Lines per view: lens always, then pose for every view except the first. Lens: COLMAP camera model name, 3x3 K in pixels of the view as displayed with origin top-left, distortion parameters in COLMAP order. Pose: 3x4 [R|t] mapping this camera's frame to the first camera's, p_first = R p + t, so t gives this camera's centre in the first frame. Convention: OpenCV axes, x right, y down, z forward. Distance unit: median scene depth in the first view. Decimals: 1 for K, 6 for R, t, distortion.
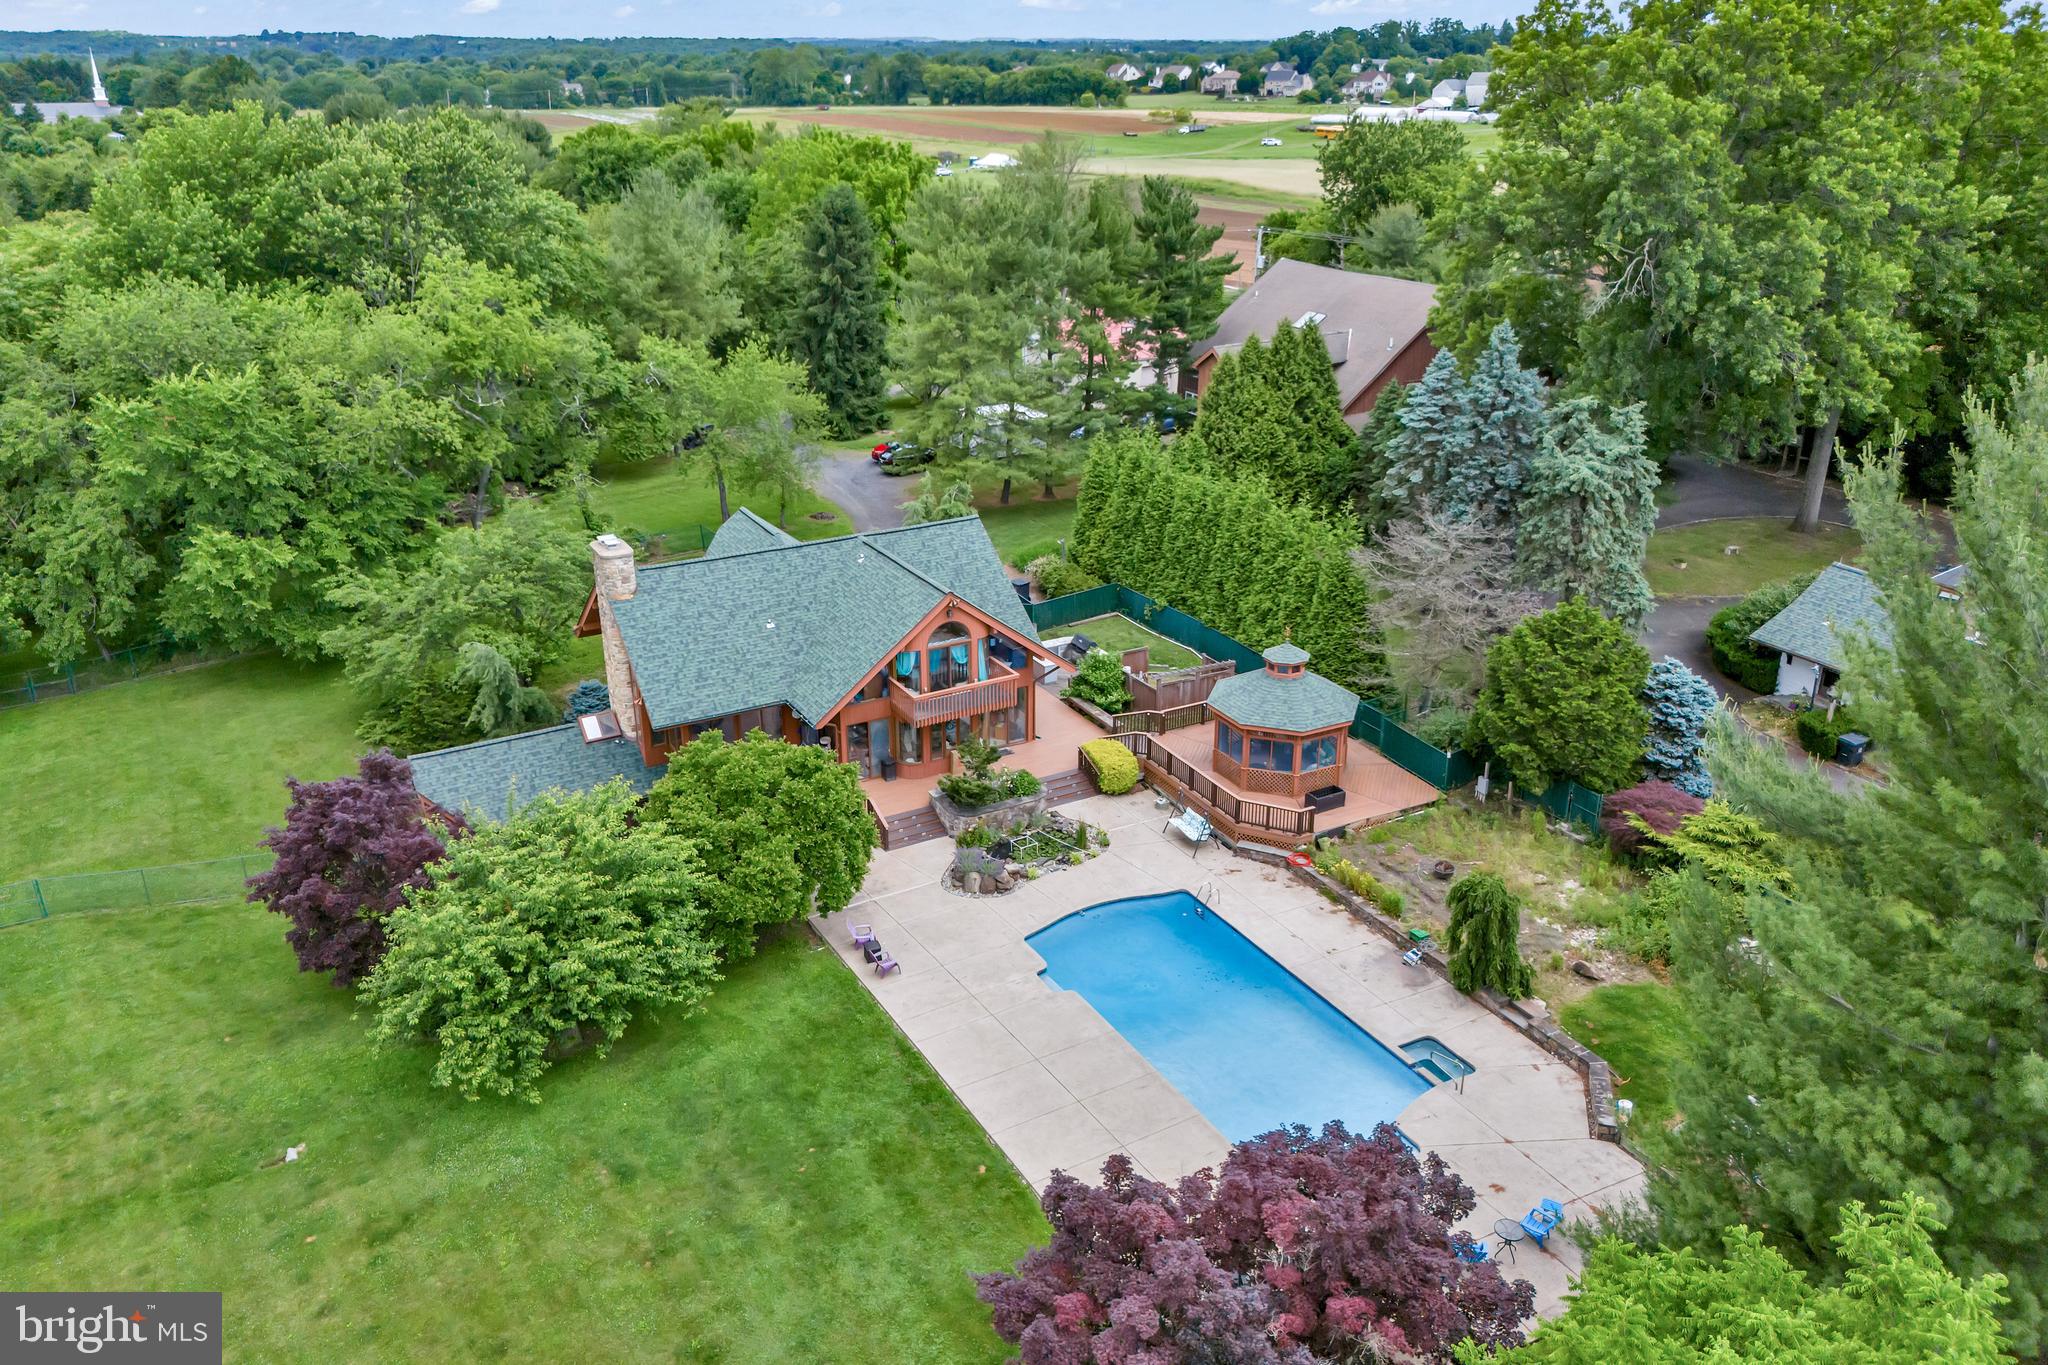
lens RADIAL K [[1405.4, 0, 1021.1], [0, 1405.4, 713.3], [0, 0, 1]] dist [0.100341, -0.186305]
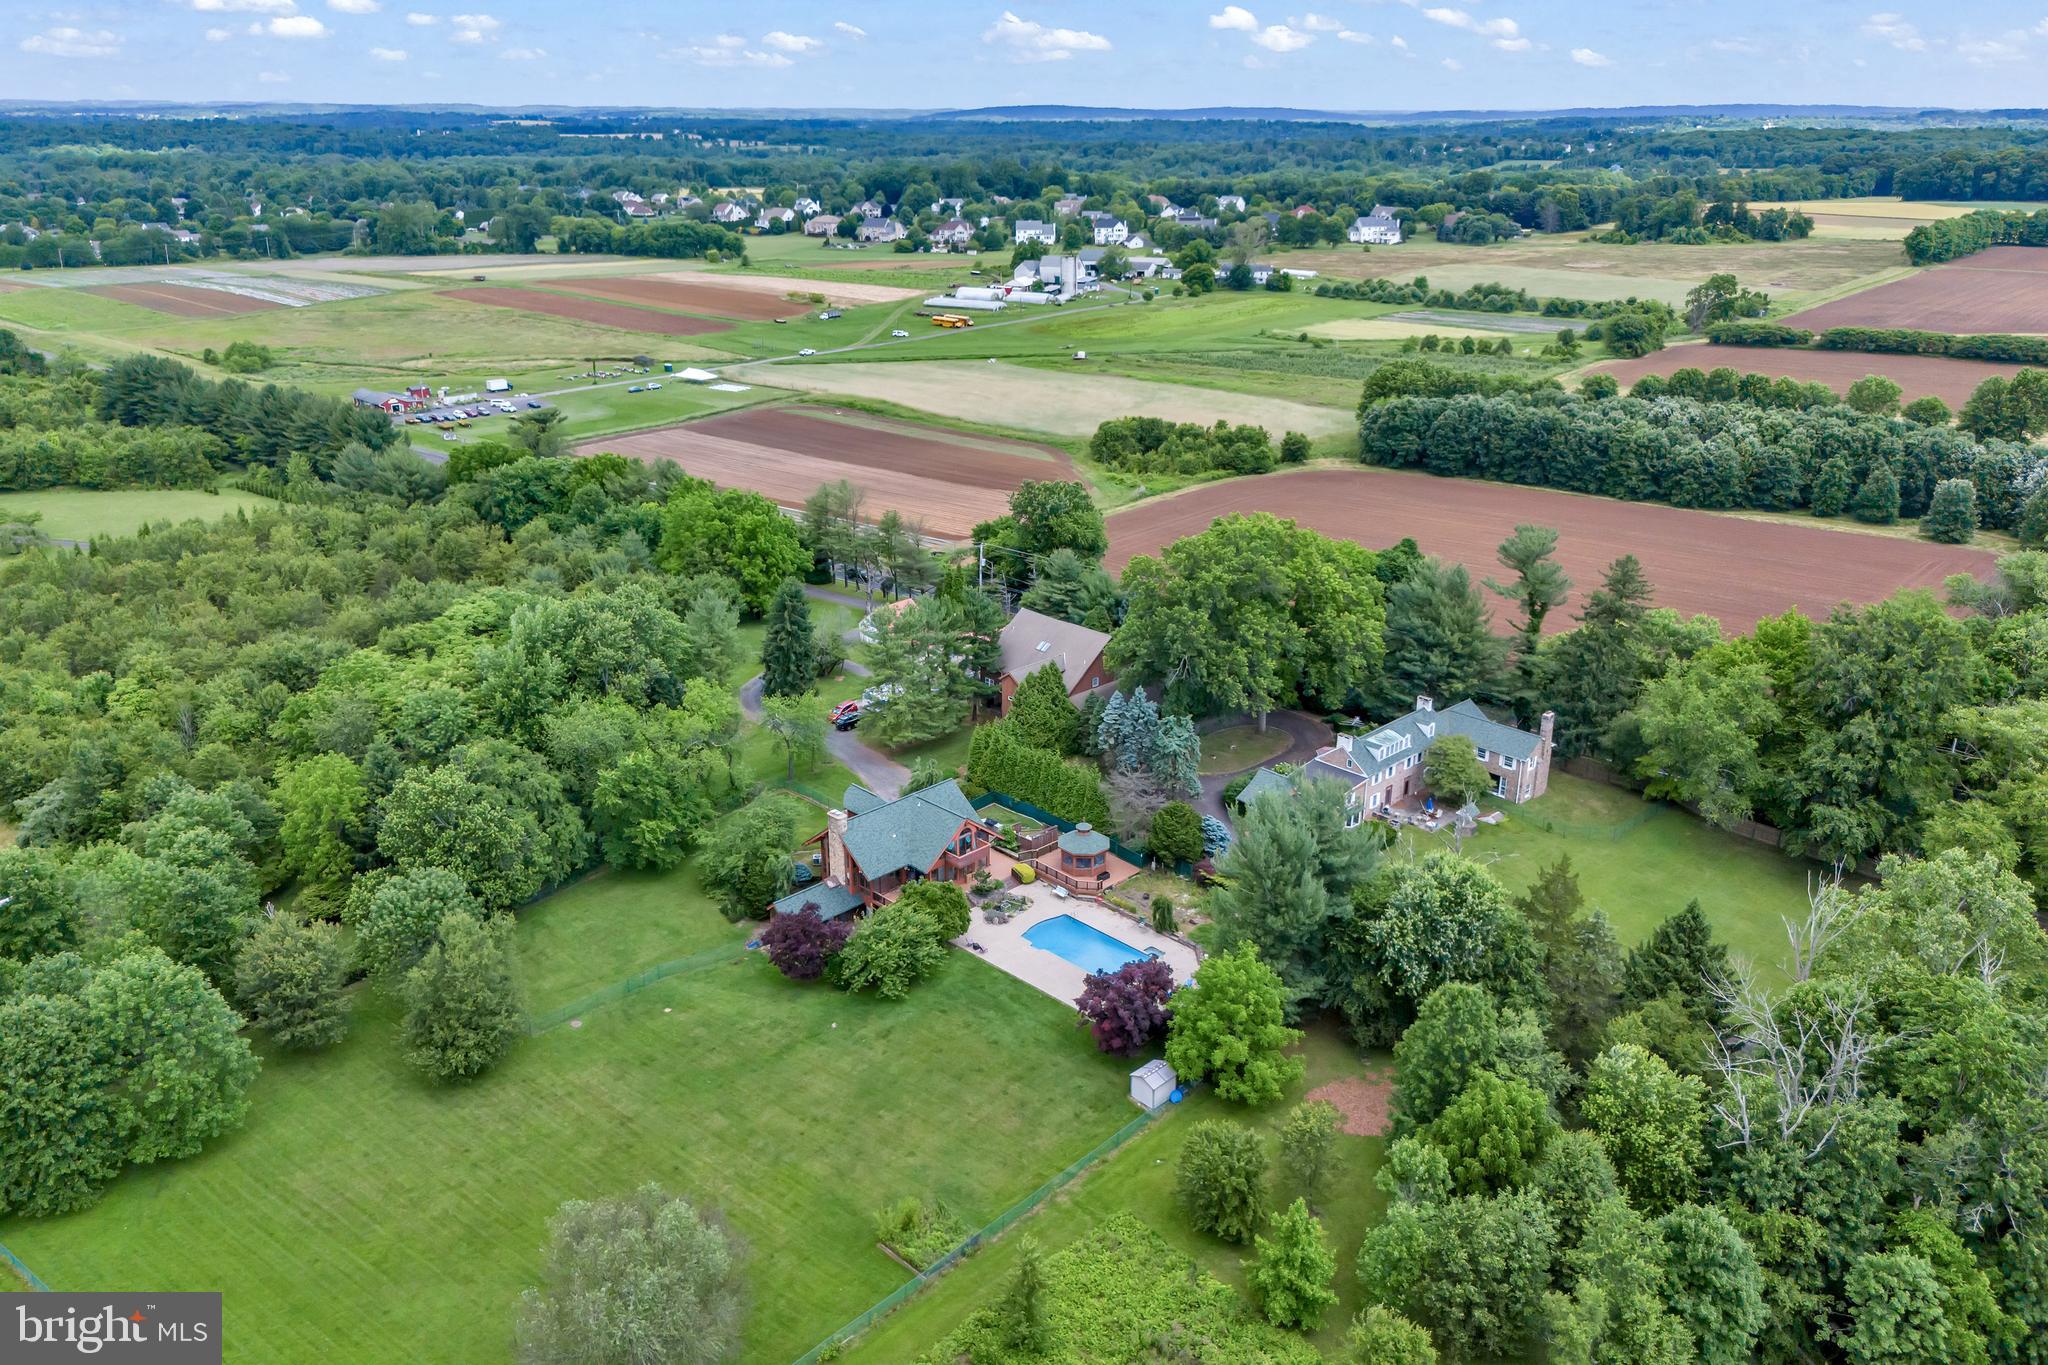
lens RADIAL K [[1405.4, 0, 1021.1], [0, 1405.4, 713.3], [0, 0, 1]] dist [0.100341, -0.186305]
pose [[0.960474, -0.090870, 0.263122, -0.634748], [0.102216, 0.994318, -0.029727, -0.190970], [-0.258925, 0.055448, 0.964305, -1.644419]]
